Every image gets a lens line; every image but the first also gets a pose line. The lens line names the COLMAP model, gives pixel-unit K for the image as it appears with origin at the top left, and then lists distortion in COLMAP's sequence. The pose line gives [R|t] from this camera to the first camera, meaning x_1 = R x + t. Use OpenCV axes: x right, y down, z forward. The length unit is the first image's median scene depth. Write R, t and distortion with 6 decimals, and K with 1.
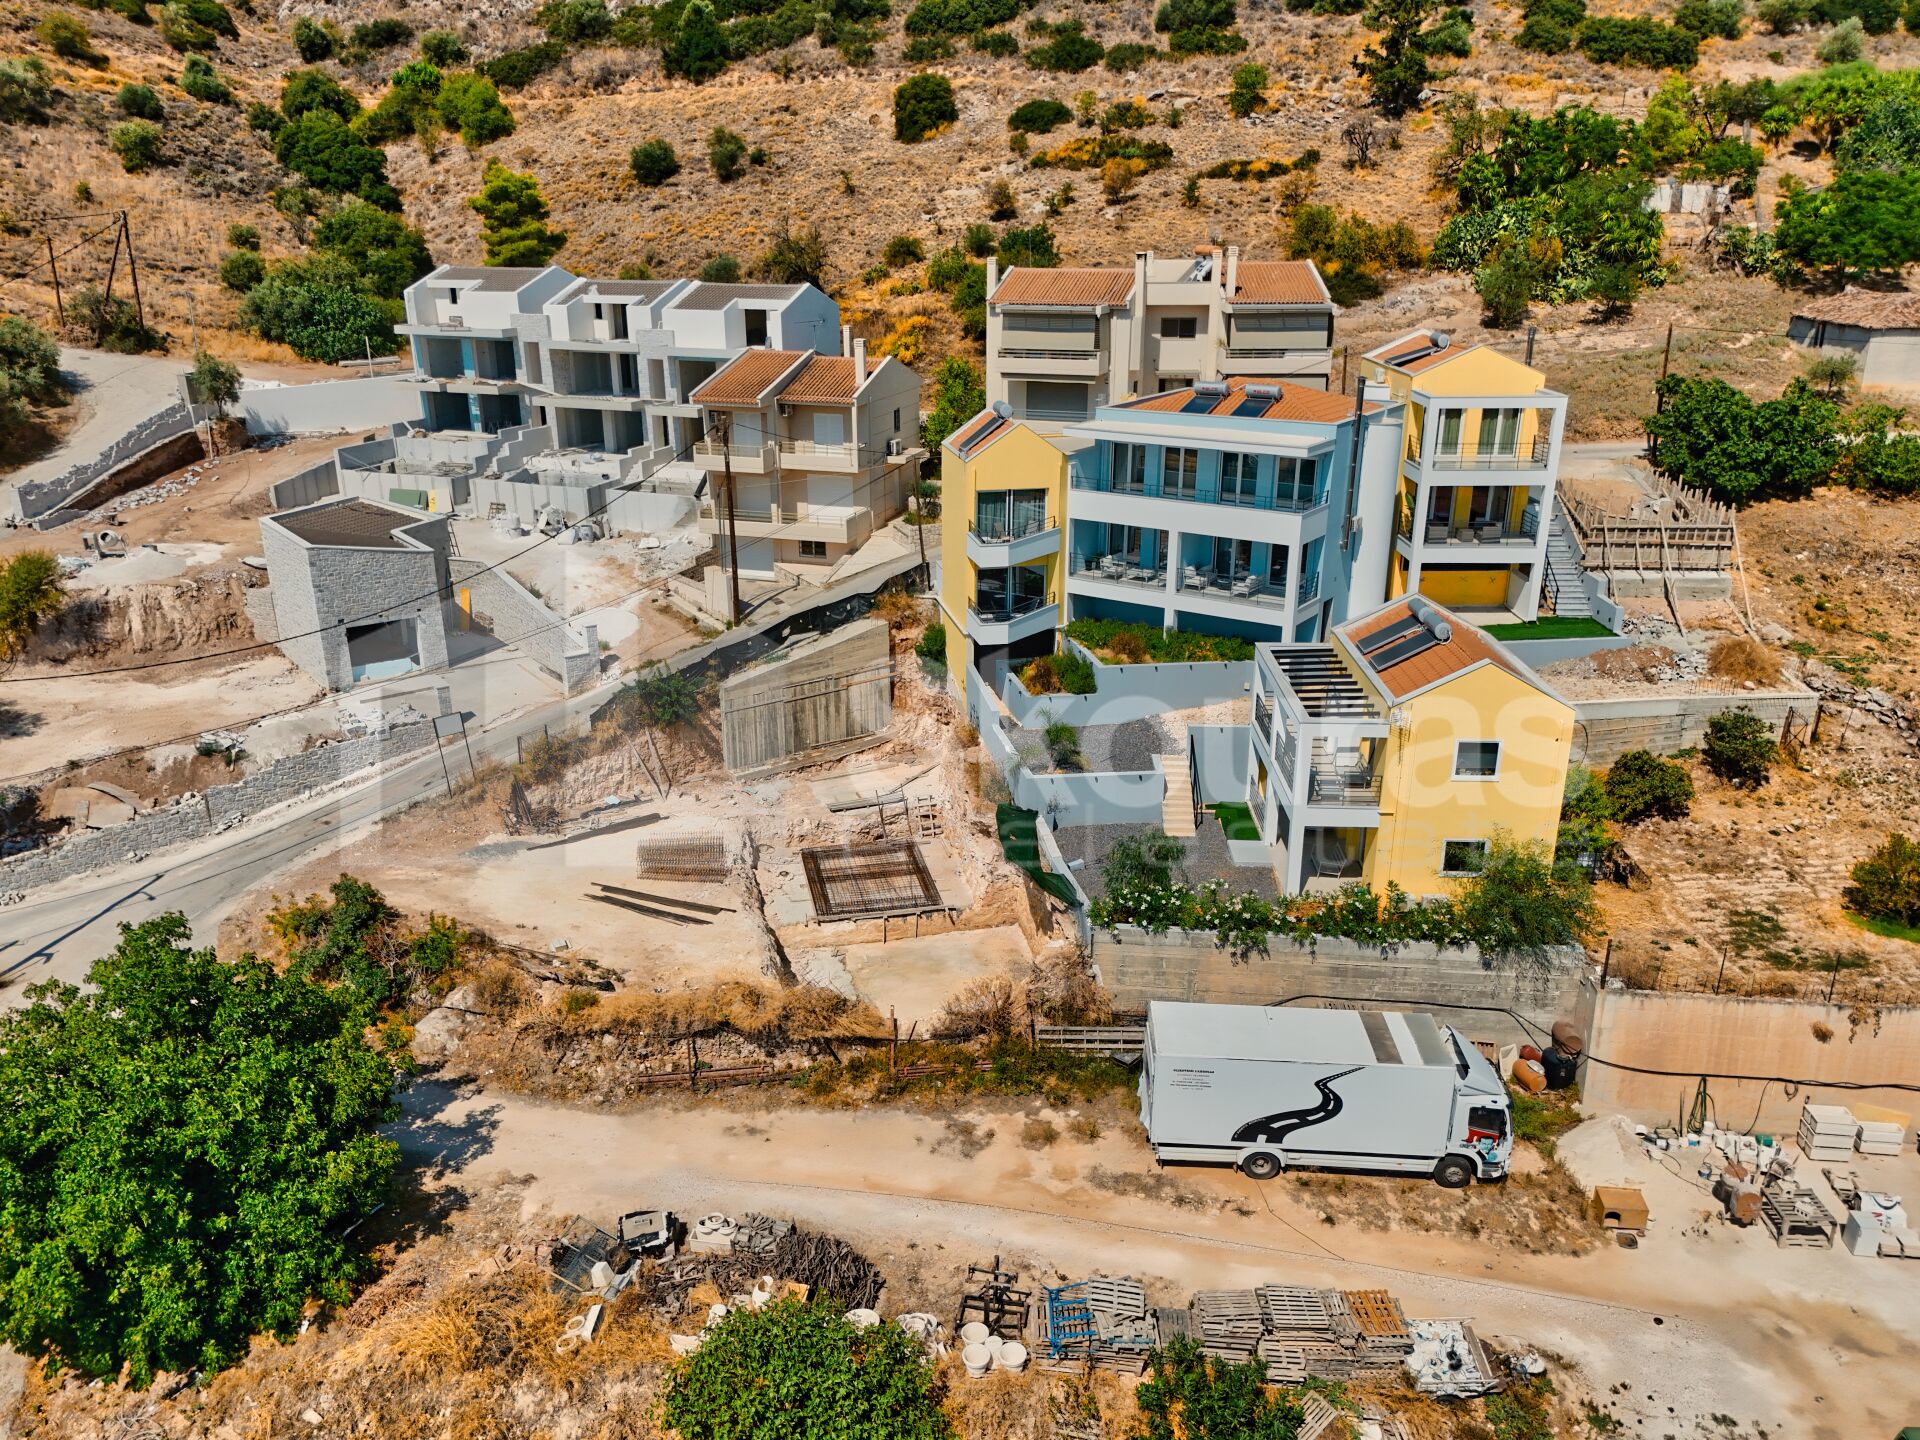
lens RADIAL K [[1422.7, 0, 955.4], [0, 1422.7, 709.4], [0, 0, 1]] dist [0.069278, -0.062843]
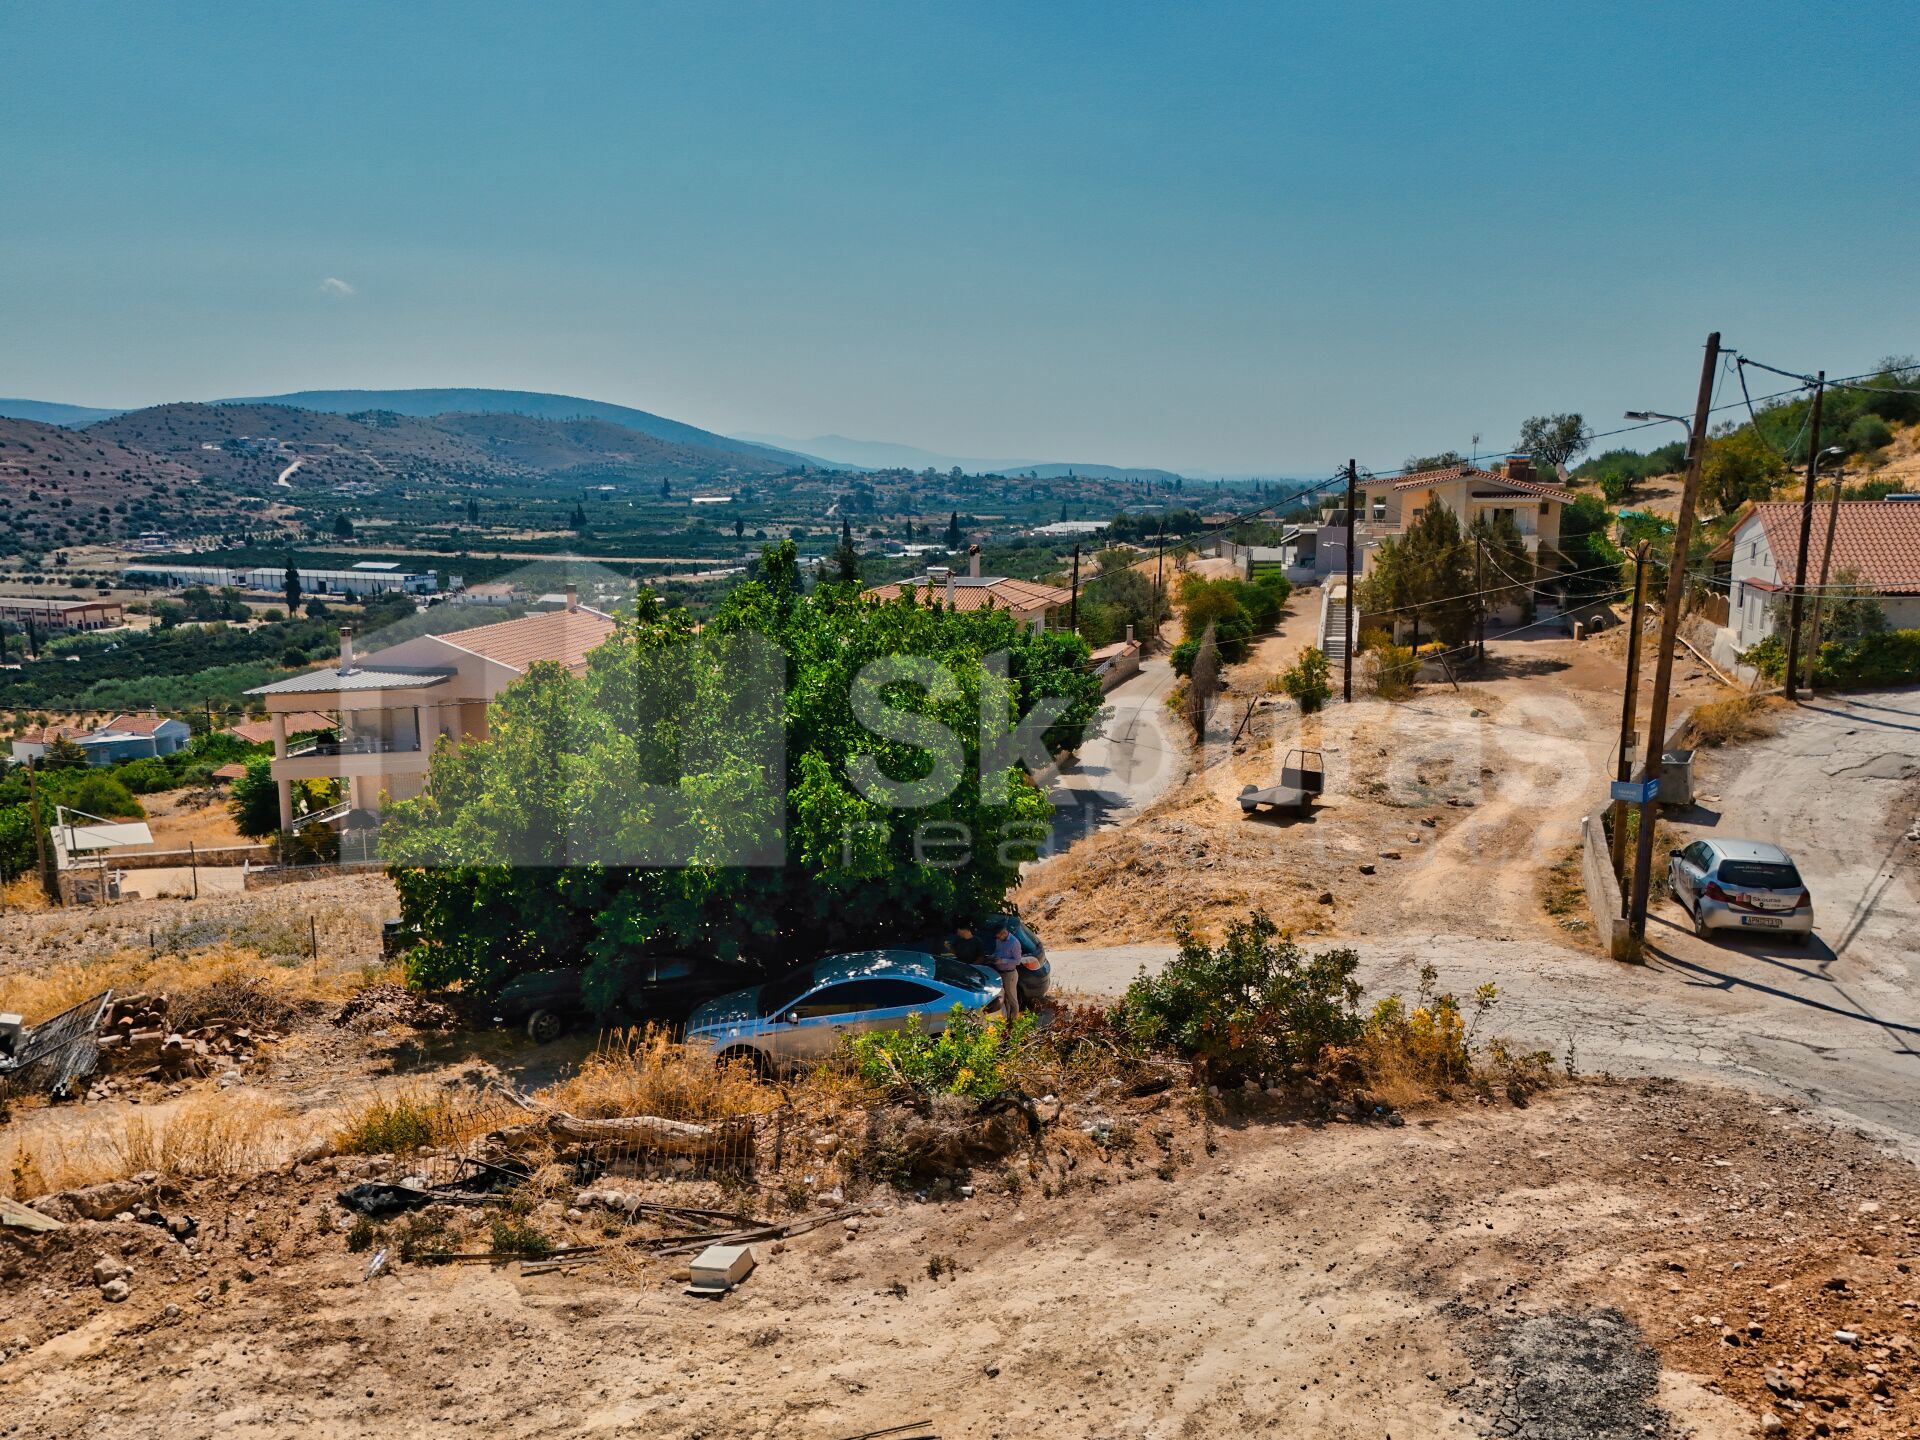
lens RADIAL K [[1422.7, 0, 951.7], [0, 1422.7, 716.4], [0, 0, 1]] dist [0.069278, -0.062843]
pose [[-0.797926, 0.109740, -0.592682, -0.119295], [-0.193213, 0.884833, 0.423957, -0.049461], [0.570949, 0.452800, -0.684828, 0.905445]]
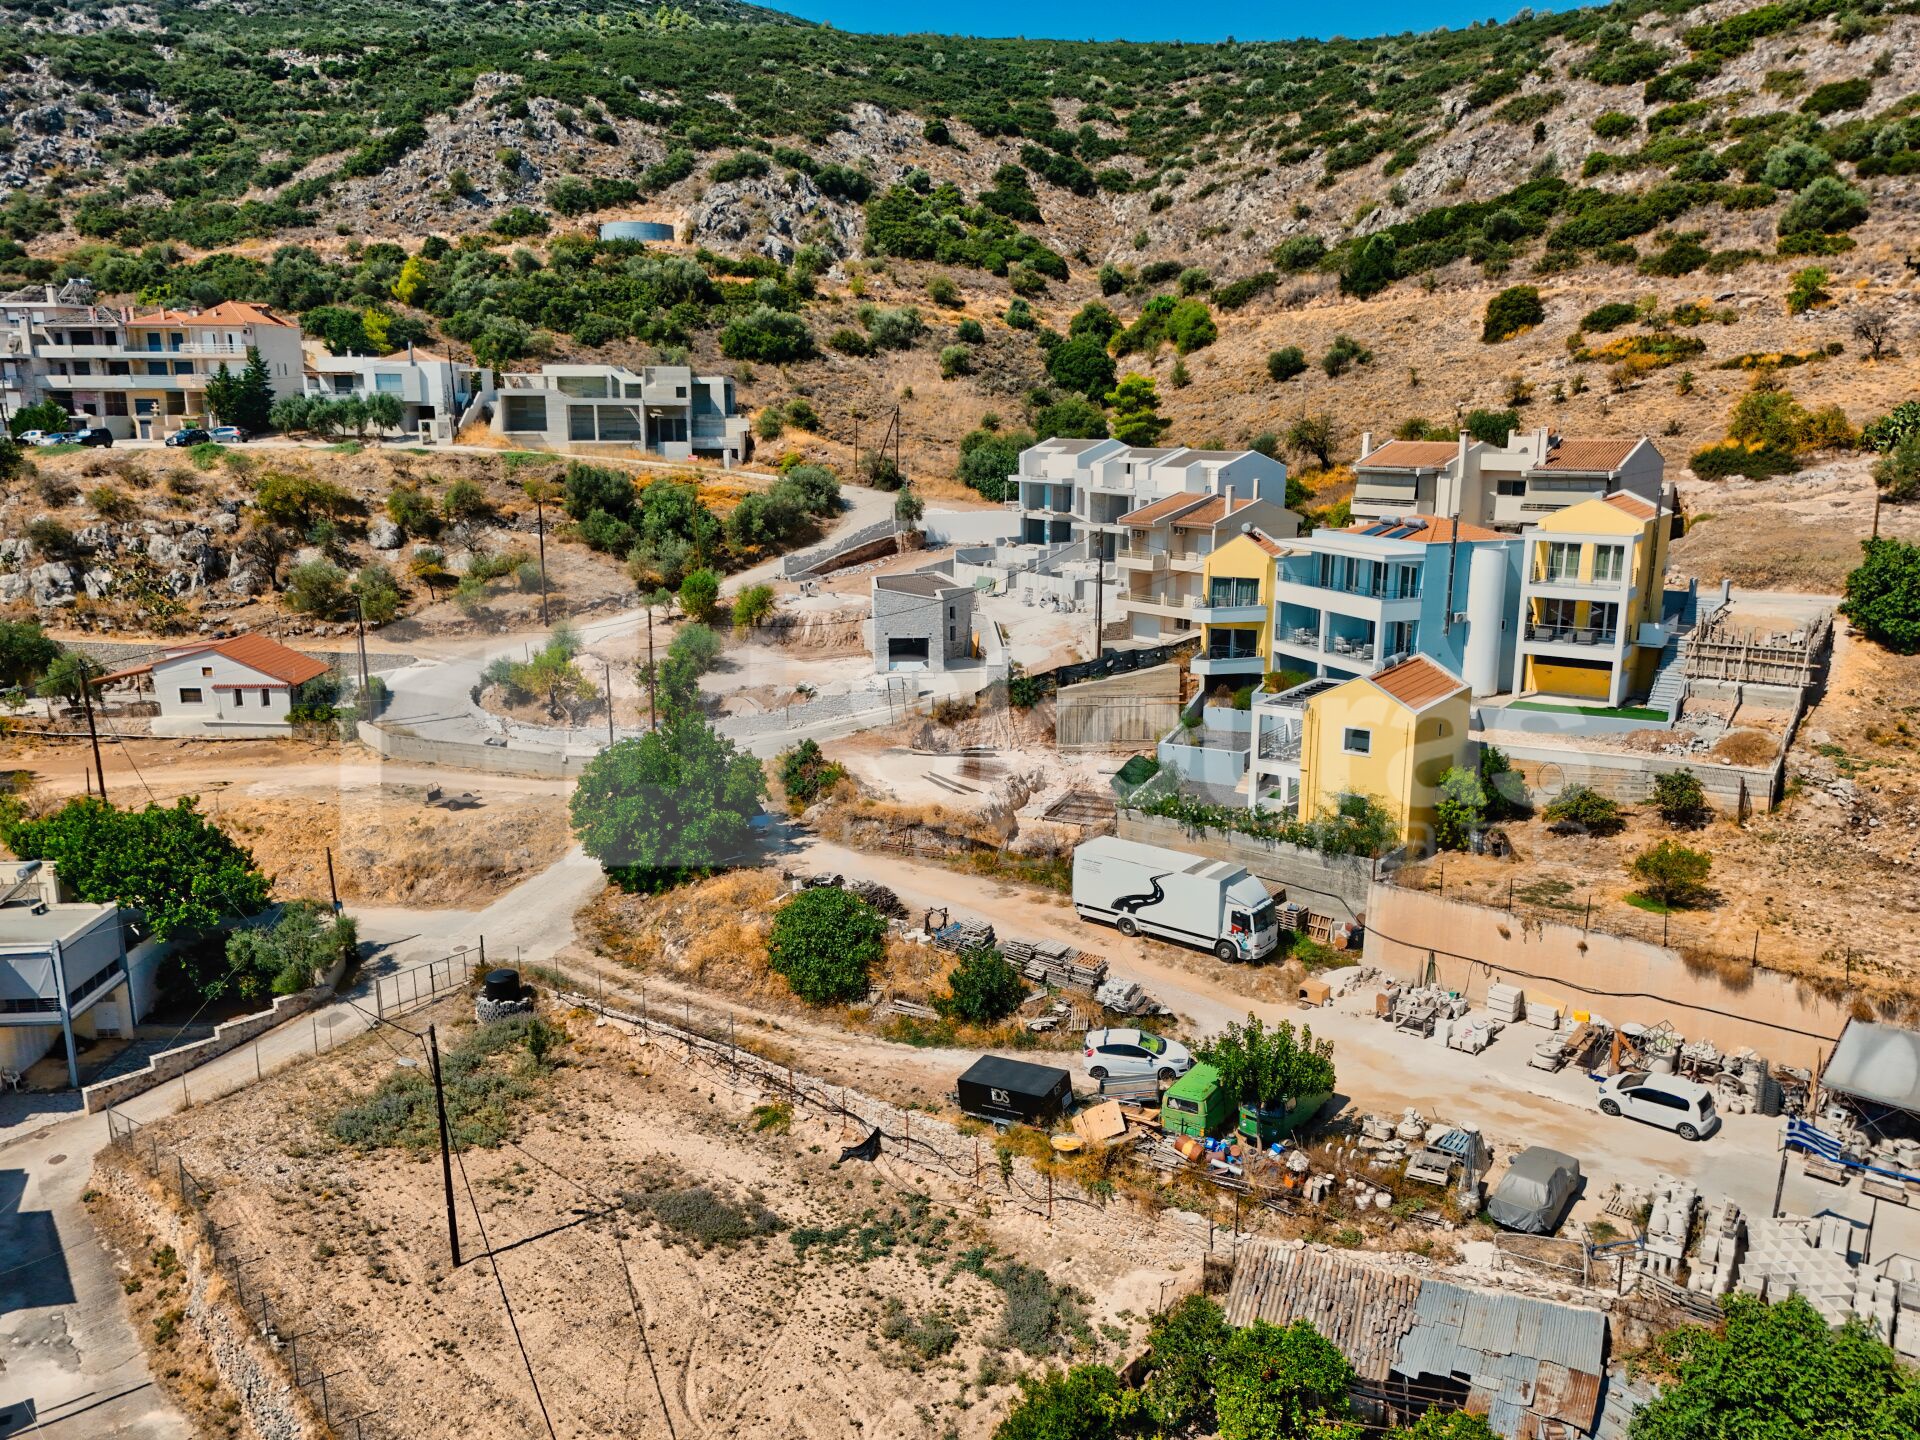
lens RADIAL K [[1422.7, 0, 950.2], [0, 1422.7, 721.5], [0, 0, 1]] dist [0.069278, -0.062843]
pose [[0.830882, 0.122412, -0.542817, 0.594033], [-0.182700, 0.981437, -0.058331, 0.131836], [0.525600, 0.147639, 0.837823, -0.386438]]
